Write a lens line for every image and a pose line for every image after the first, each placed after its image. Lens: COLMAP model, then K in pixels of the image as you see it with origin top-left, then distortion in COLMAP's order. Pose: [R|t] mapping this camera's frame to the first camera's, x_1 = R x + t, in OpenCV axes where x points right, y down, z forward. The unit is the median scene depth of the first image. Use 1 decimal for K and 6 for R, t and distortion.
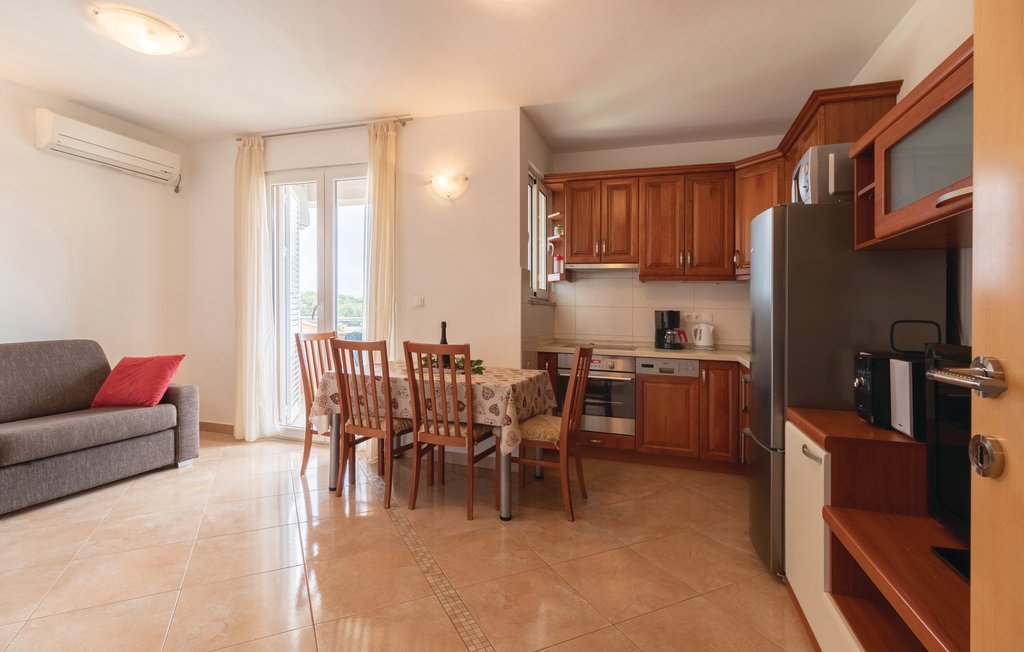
lens RADIAL K [[475.0, 0, 513.0], [0, 475.0, 320.5], [0, 0, 1]] dist [0.003445, 0.000518]
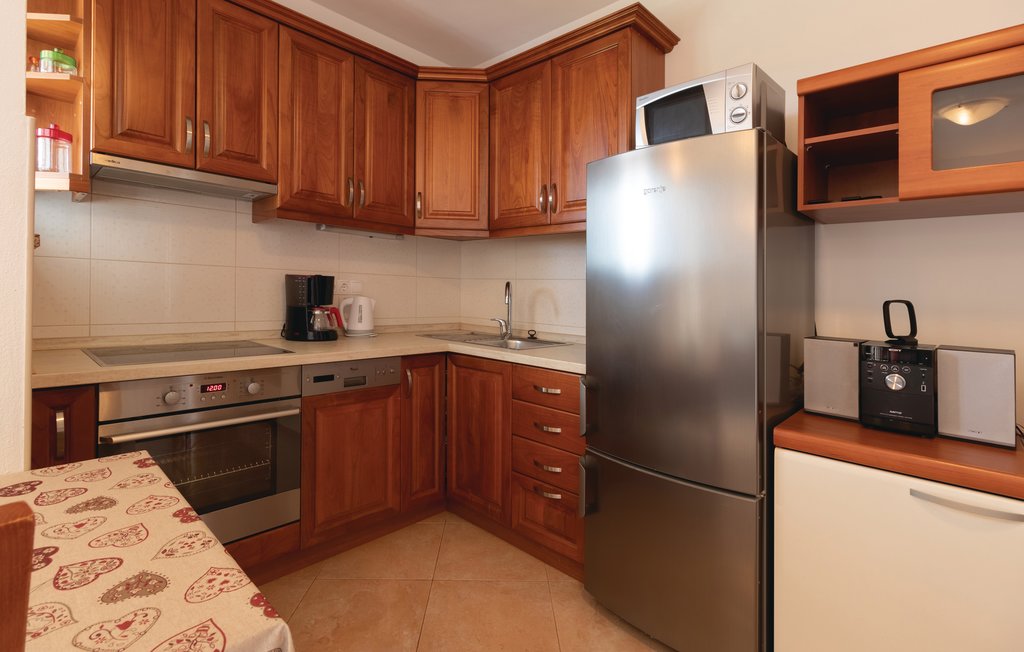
lens RADIAL K [[475.0, 0, 504.7], [0, 475.0, 280.6], [0, 0, 1]] dist [0.003445, 0.000518]
pose [[0.429756, 0.009038, 0.902900, -0.109425], [-0.003944, 0.999959, -0.008132, -0.010861], [-0.902937, -0.000067, 0.429774, 0.568164]]
